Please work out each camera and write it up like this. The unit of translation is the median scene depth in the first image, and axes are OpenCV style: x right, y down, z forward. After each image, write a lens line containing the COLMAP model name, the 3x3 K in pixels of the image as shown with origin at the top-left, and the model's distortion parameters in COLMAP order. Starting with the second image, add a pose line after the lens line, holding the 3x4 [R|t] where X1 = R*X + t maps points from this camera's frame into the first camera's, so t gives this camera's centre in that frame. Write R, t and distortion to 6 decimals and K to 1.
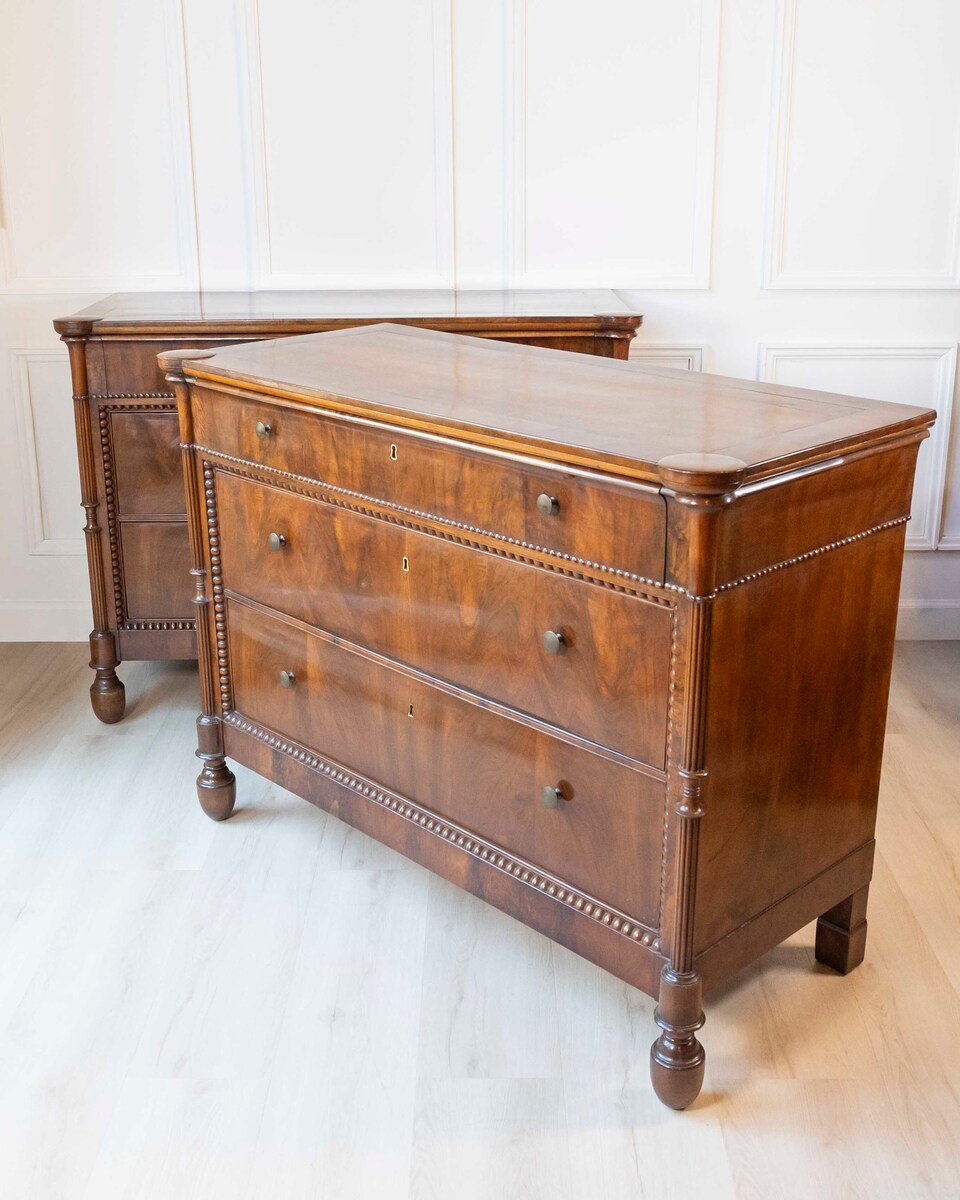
lens RADIAL K [[1392.1, 0, 459.3], [0, 1392.1, 567.6], [0, 0, 1]] dist [-0.033914, -0.051936]
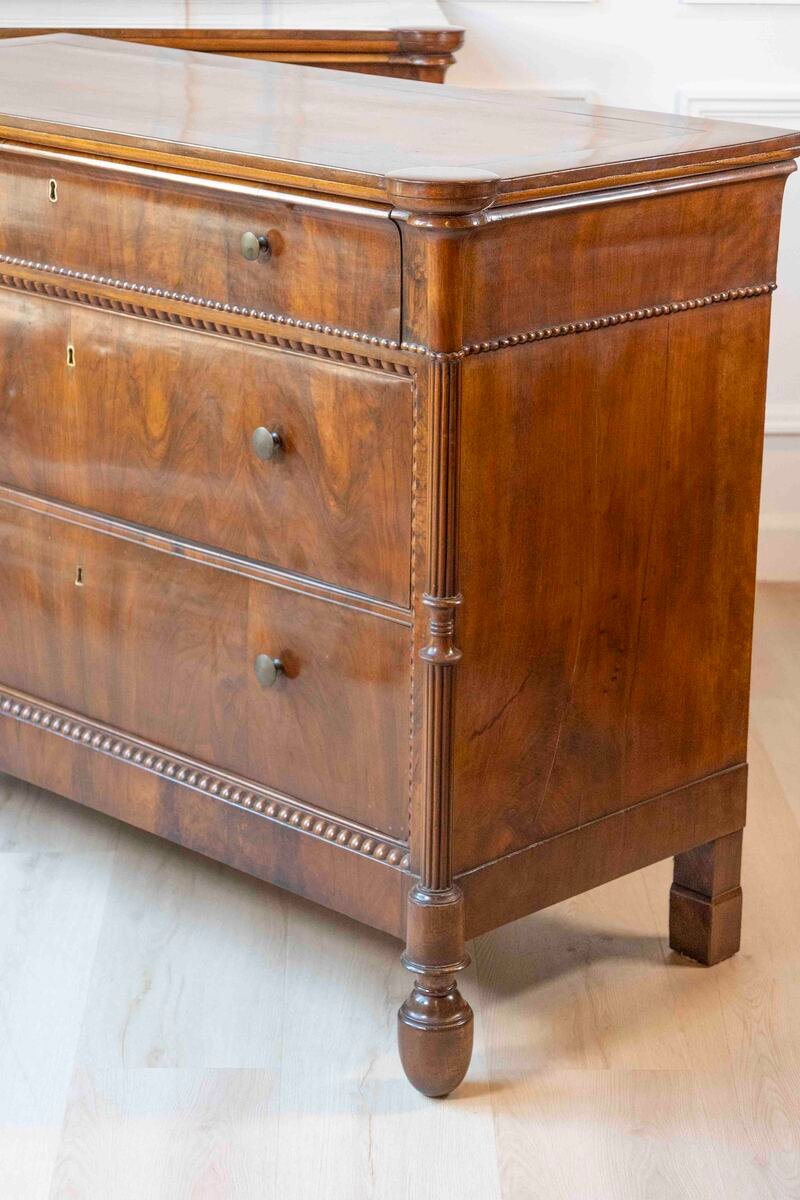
lens RADIAL K [[2867.0, 0, 400.0], [0, 2867.0, 600.0], [0, 0, 1]] dist [0.039193, 0.681830]
pose [[0.999207, 0.007370, 0.039124, 0.075710], [-0.006678, 0.999819, -0.017799, 0.153966], [-0.039248, 0.017523, 0.999076, -0.470680]]
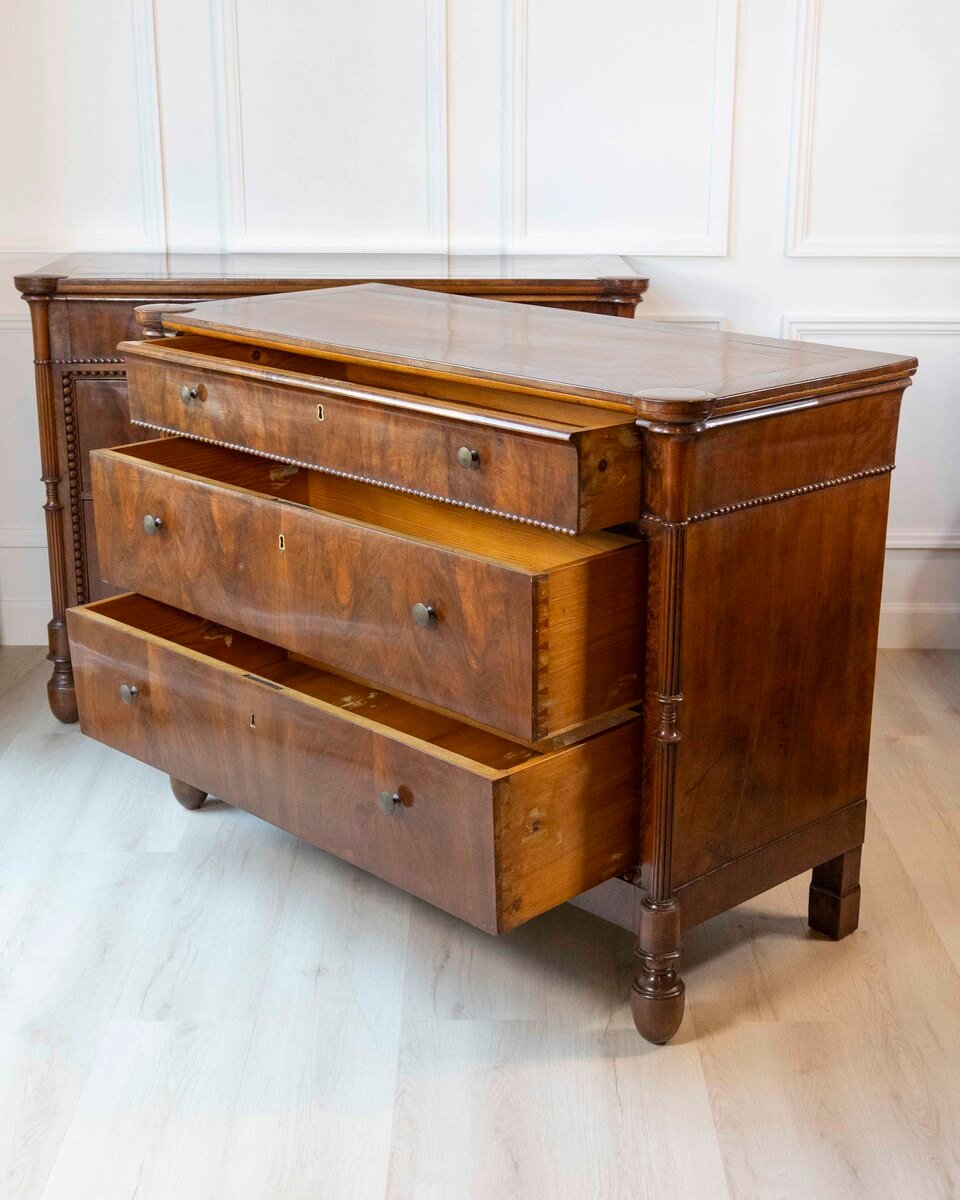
lens RADIAL K [[1802.2, 0, 499.6], [0, 1802.2, 654.0], [0, 0, 1]] dist [0.003692, -0.004196]
pose [[0.999781, 0.005536, 0.020201, 0.012483], [-0.005598, 0.999980, 0.003025, 0.098228], [-0.020184, -0.003137, 0.999791, -0.306703]]
